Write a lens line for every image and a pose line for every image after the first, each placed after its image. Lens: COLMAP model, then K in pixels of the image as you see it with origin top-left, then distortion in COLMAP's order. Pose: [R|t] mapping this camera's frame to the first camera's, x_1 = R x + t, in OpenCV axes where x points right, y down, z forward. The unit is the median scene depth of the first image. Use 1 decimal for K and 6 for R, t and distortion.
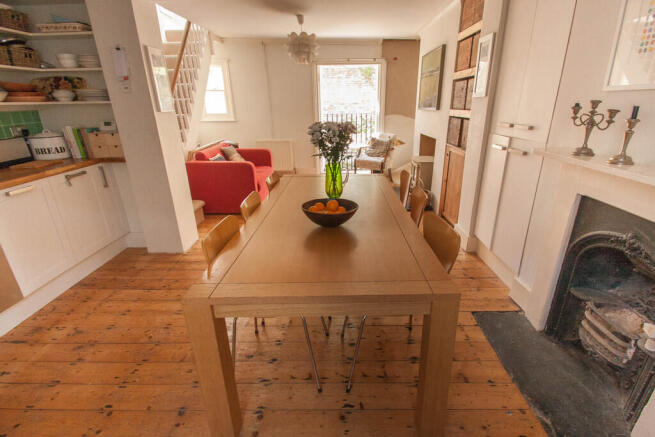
lens RADIAL K [[314.5, 0, 331.2], [0, 314.5, 216.8], [0, 0, 1]] dist [0.006403, -0.008220]
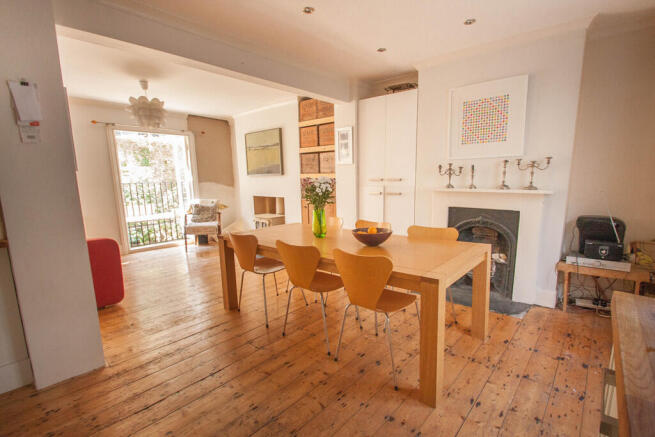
lens RADIAL K [[314.5, 0, 326.0], [0, 314.5, 220.7], [0, 0, 1]] dist [0.006403, -0.008220]
pose [[0.654154, -0.105724, 0.748936, -0.581331], [0.260704, 0.961021, -0.092048, -0.001460], [-0.710011, 0.255464, 0.656218, 0.105778]]
